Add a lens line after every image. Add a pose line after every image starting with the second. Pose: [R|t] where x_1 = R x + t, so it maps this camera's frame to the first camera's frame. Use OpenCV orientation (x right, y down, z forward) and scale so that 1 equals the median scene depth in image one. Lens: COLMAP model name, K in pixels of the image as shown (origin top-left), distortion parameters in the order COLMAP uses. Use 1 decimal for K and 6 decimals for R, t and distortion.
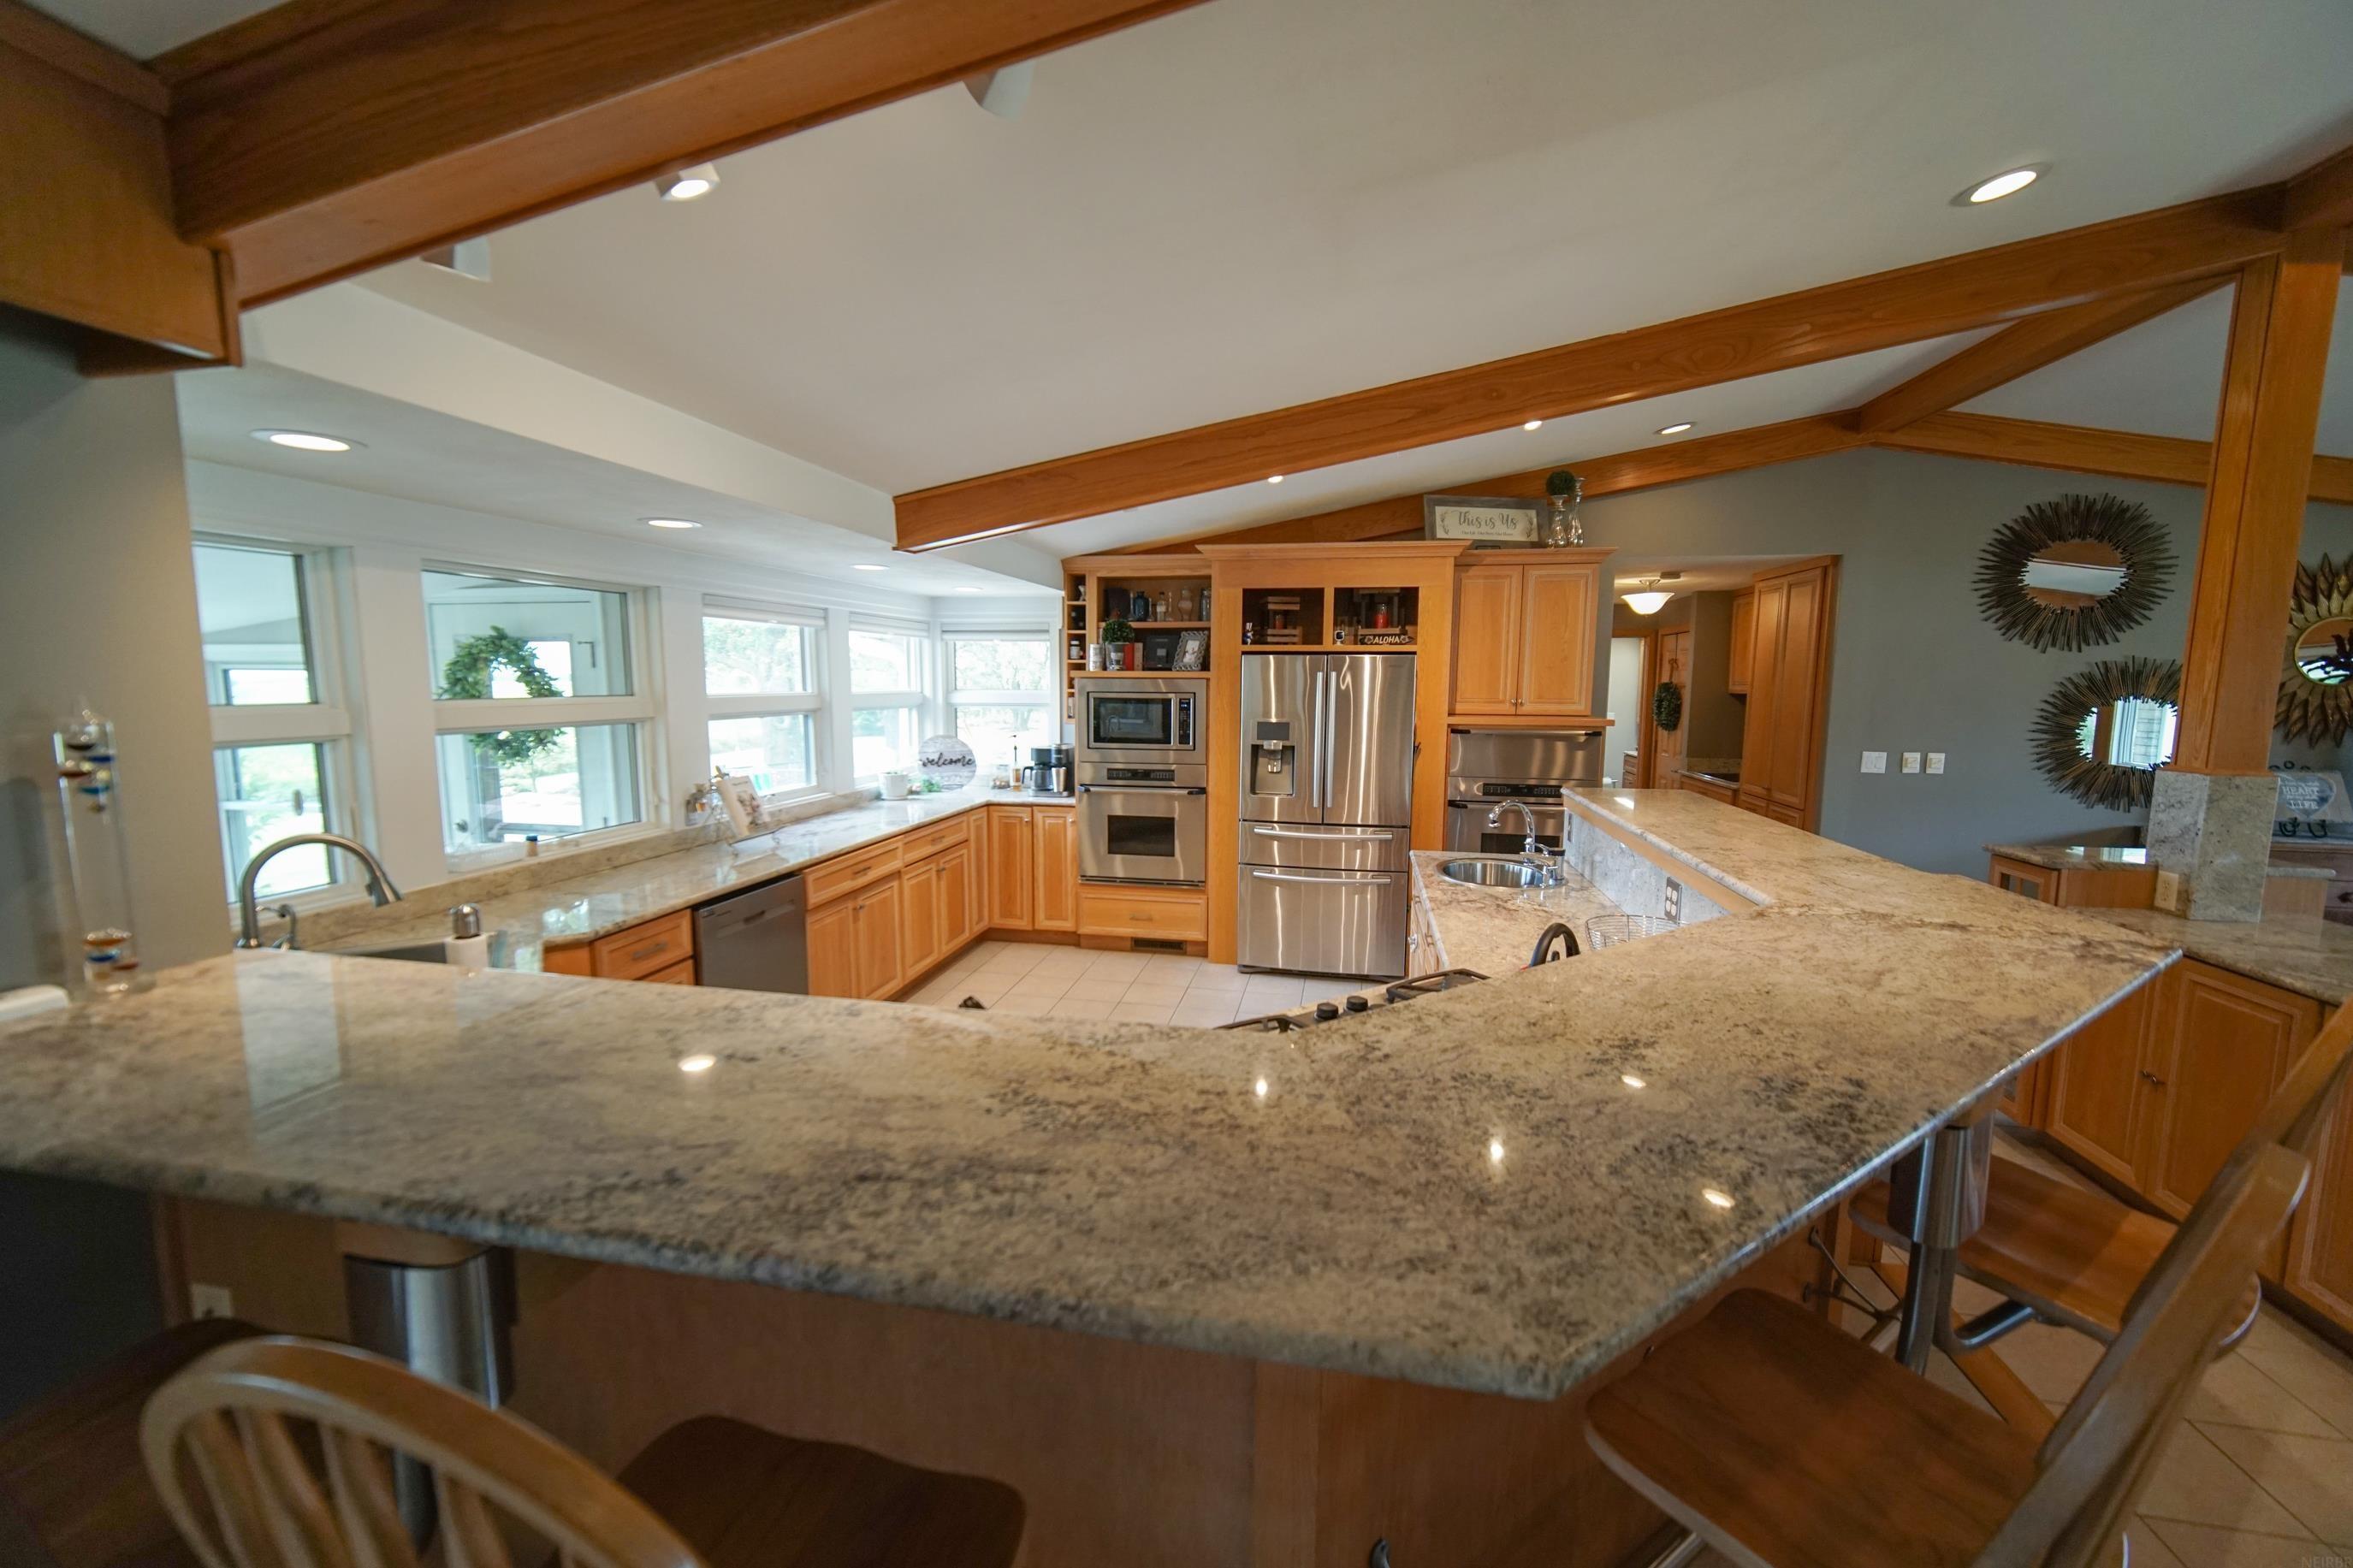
lens RADIAL K [[926.0, 0, 1181.6], [0, 926.0, 786.8], [0, 0, 1]] dist [-0.000769, 0.000017]
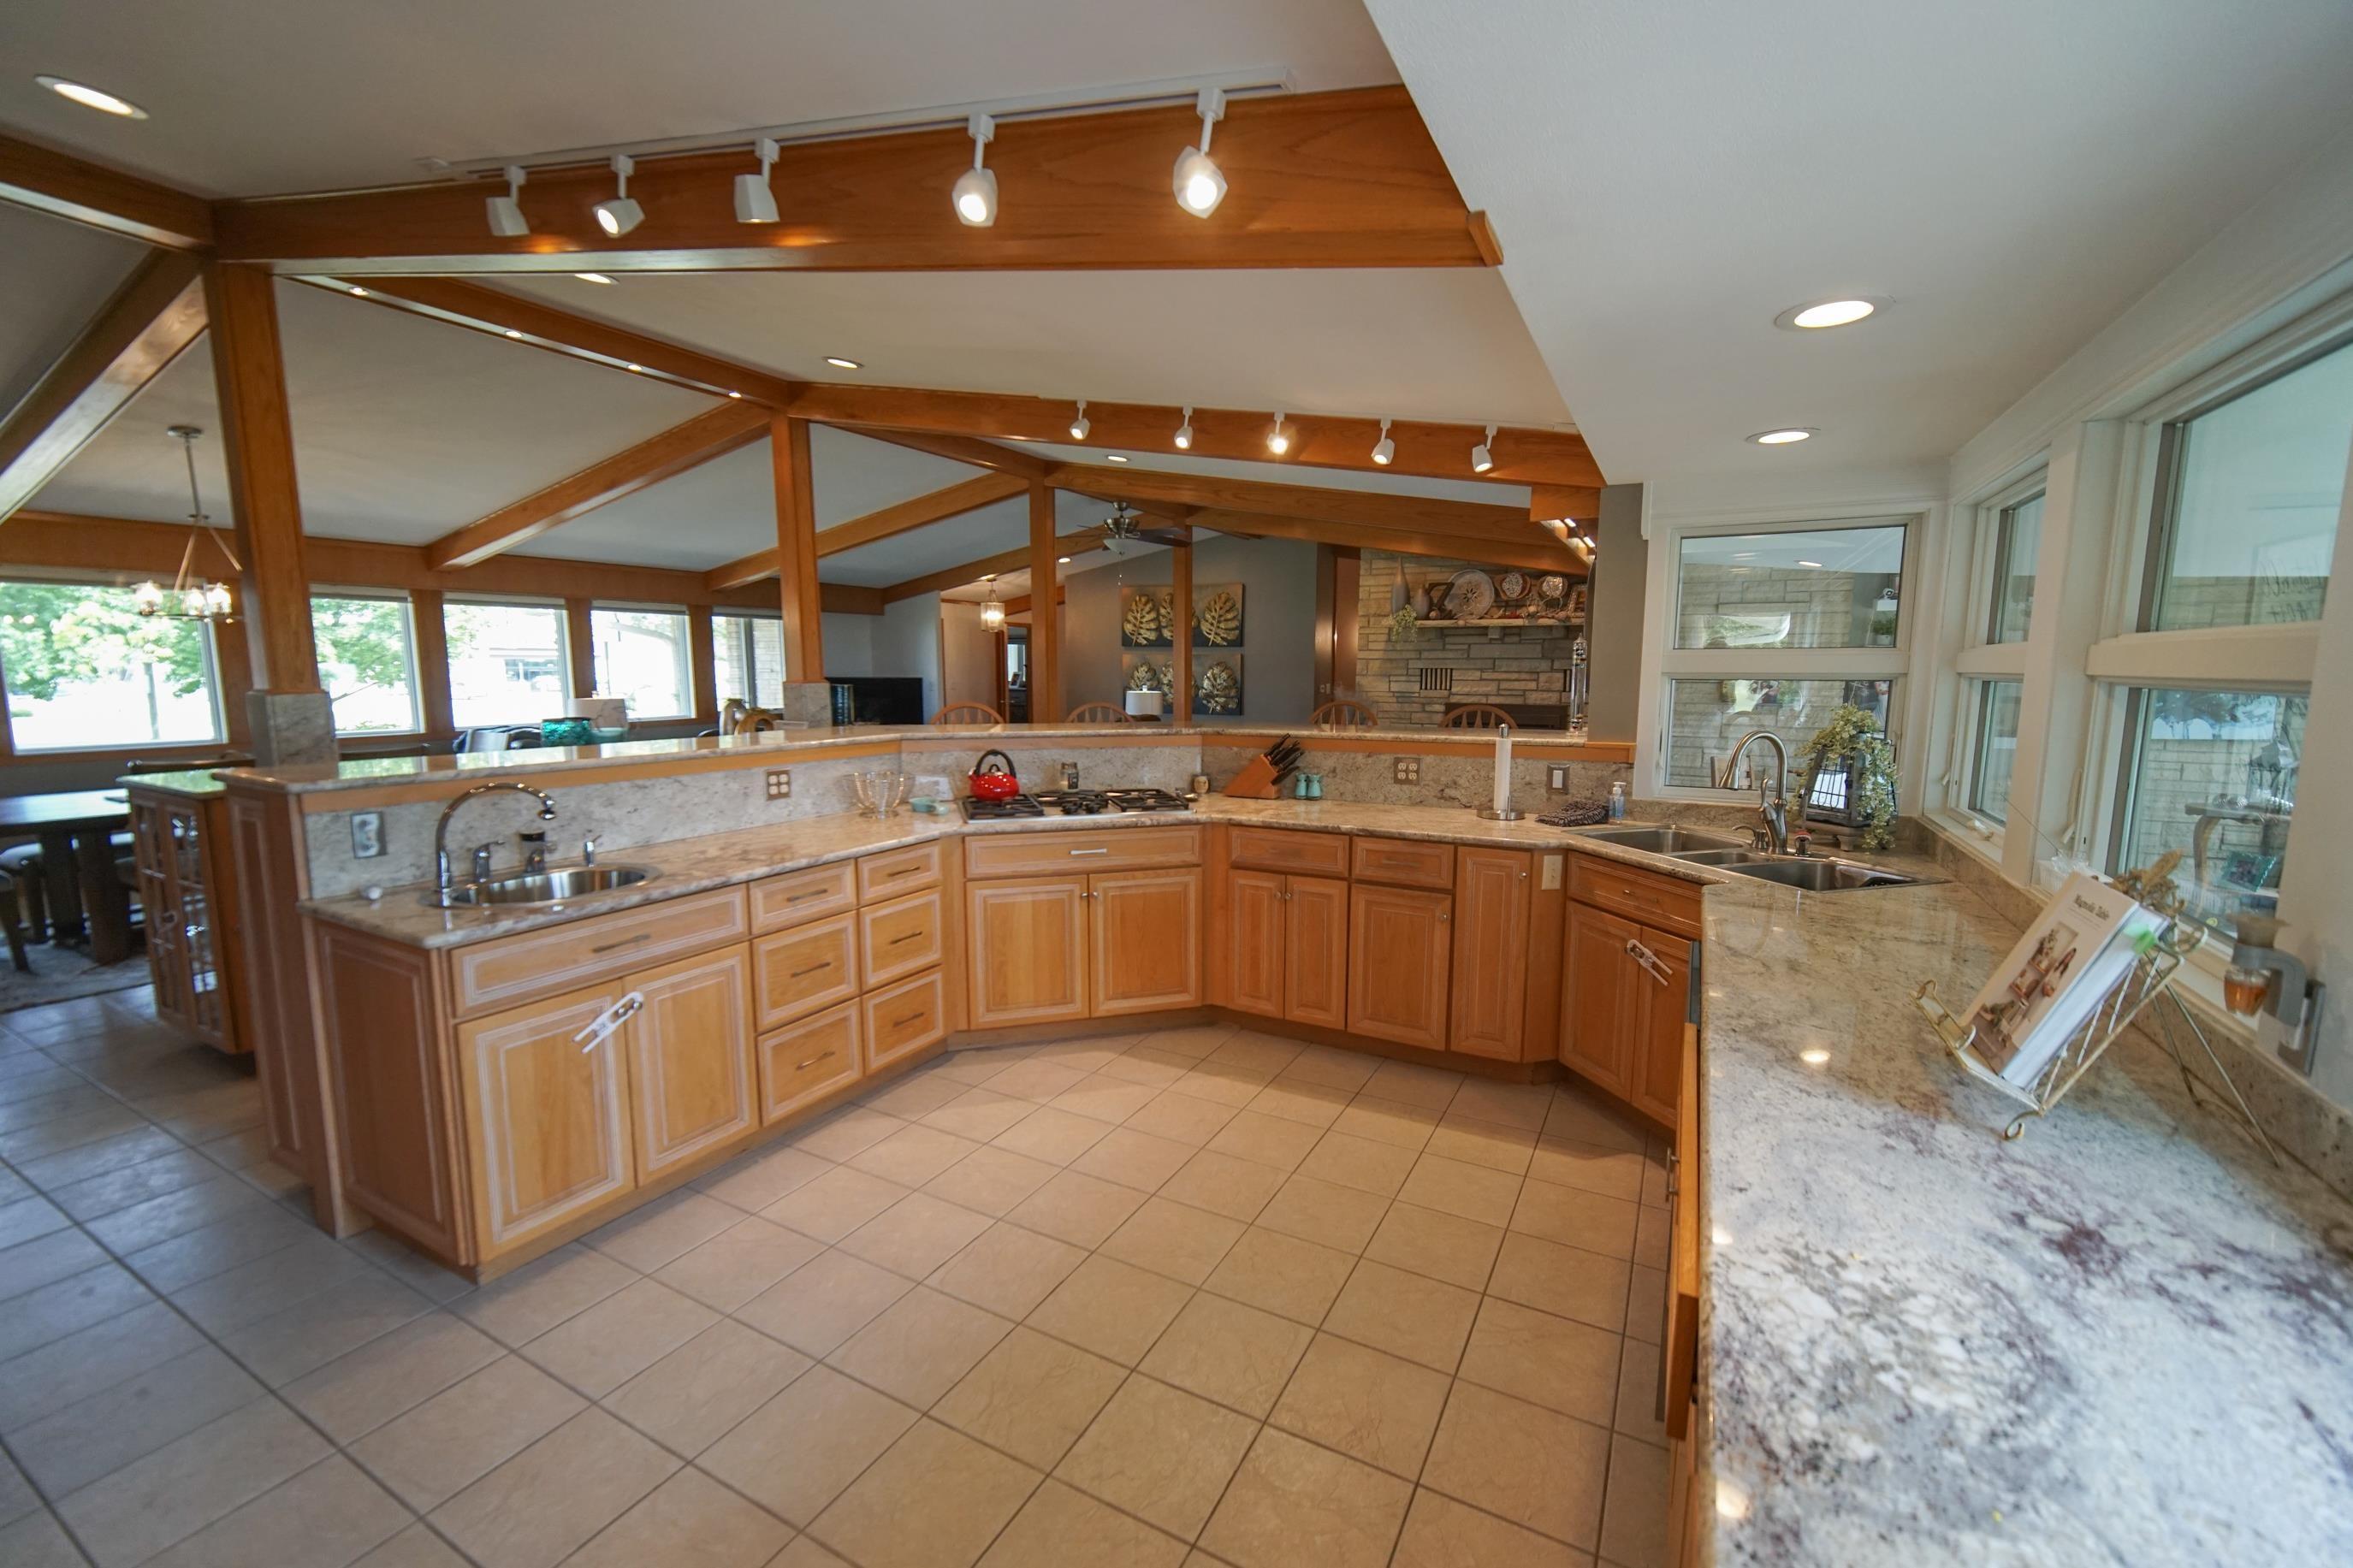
lens RADIAL K [[960.2, 0, 1174.2], [0, 960.2, 789.0], [0, 0, 1]] dist [-0.002143, 0.000168]
pose [[-0.950182, -0.049785, 0.307695, -0.217110], [0.026521, 0.970669, 0.238954, -0.092318], [-0.310566, 0.235210, -0.920991, 1.029364]]
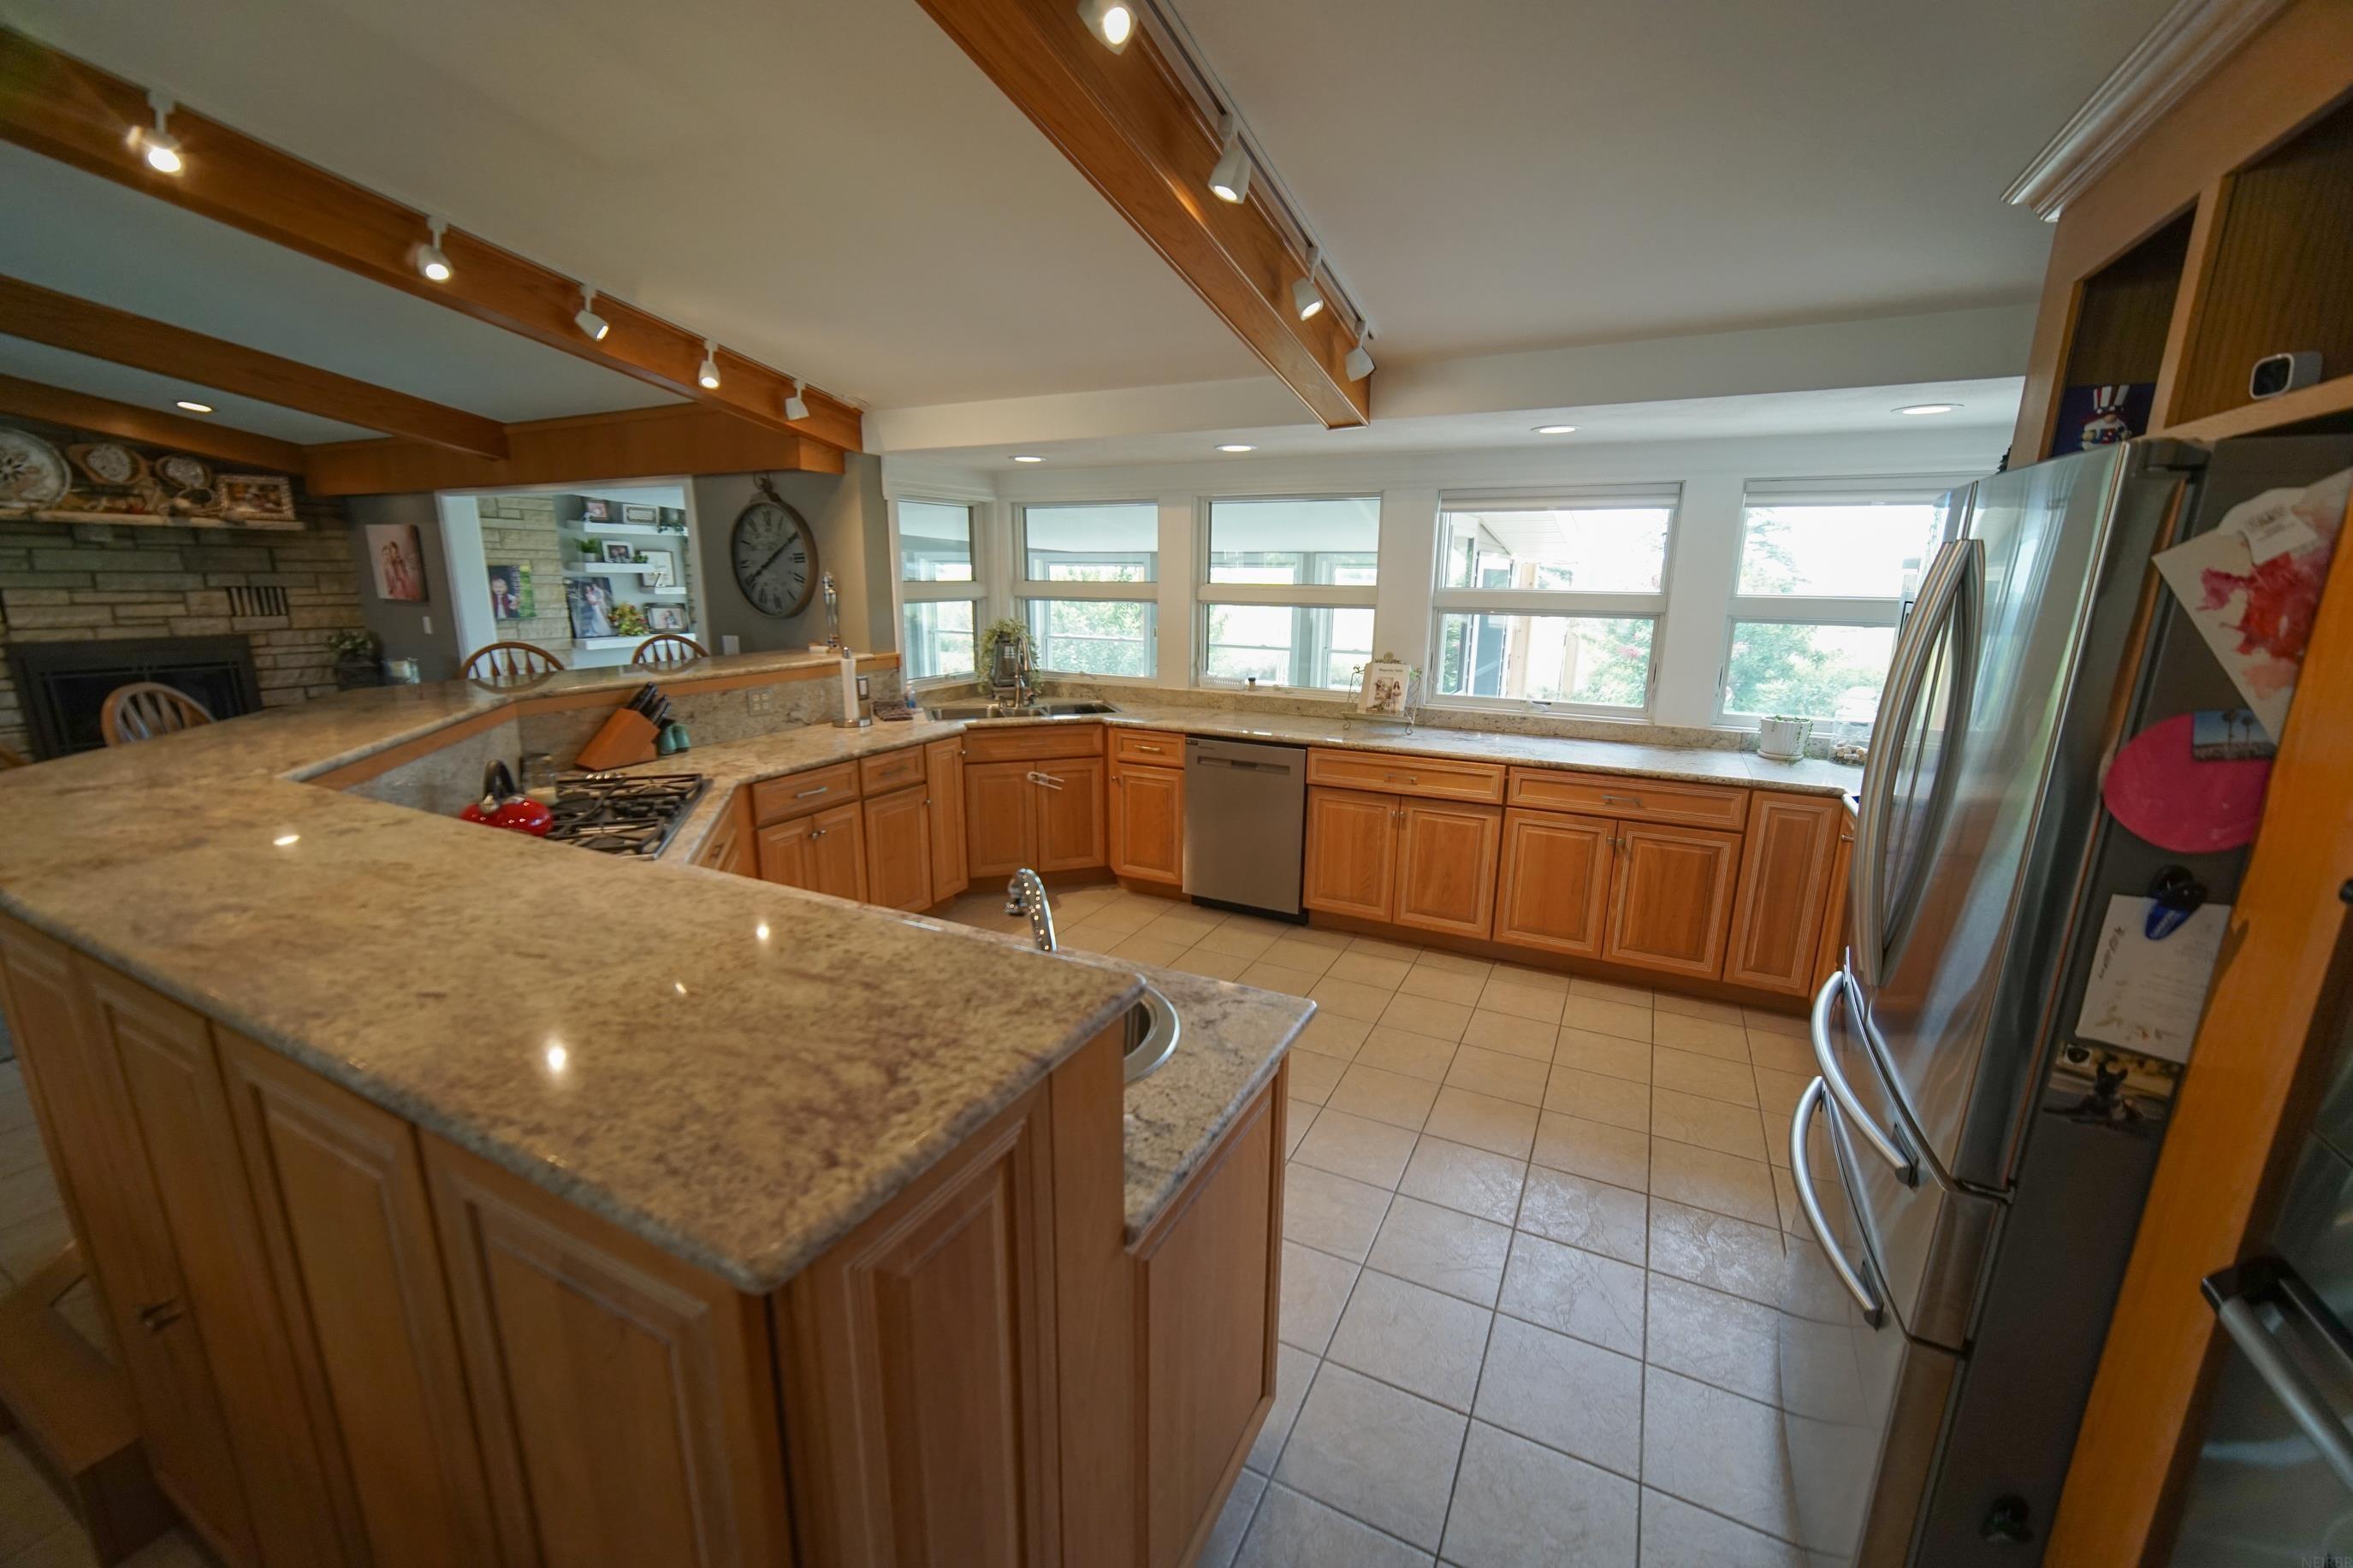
lens RADIAL K [[926.0, 0, 1181.6], [0, 926.0, 786.8], [0, 0, 1]] dist [-0.000769, 0.000017]
pose [[-0.275931, 0.207702, -0.938468, 0.472906], [-0.123760, 0.960568, 0.248982, -0.084452], [0.953176, 0.184847, -0.239345, 0.792640]]
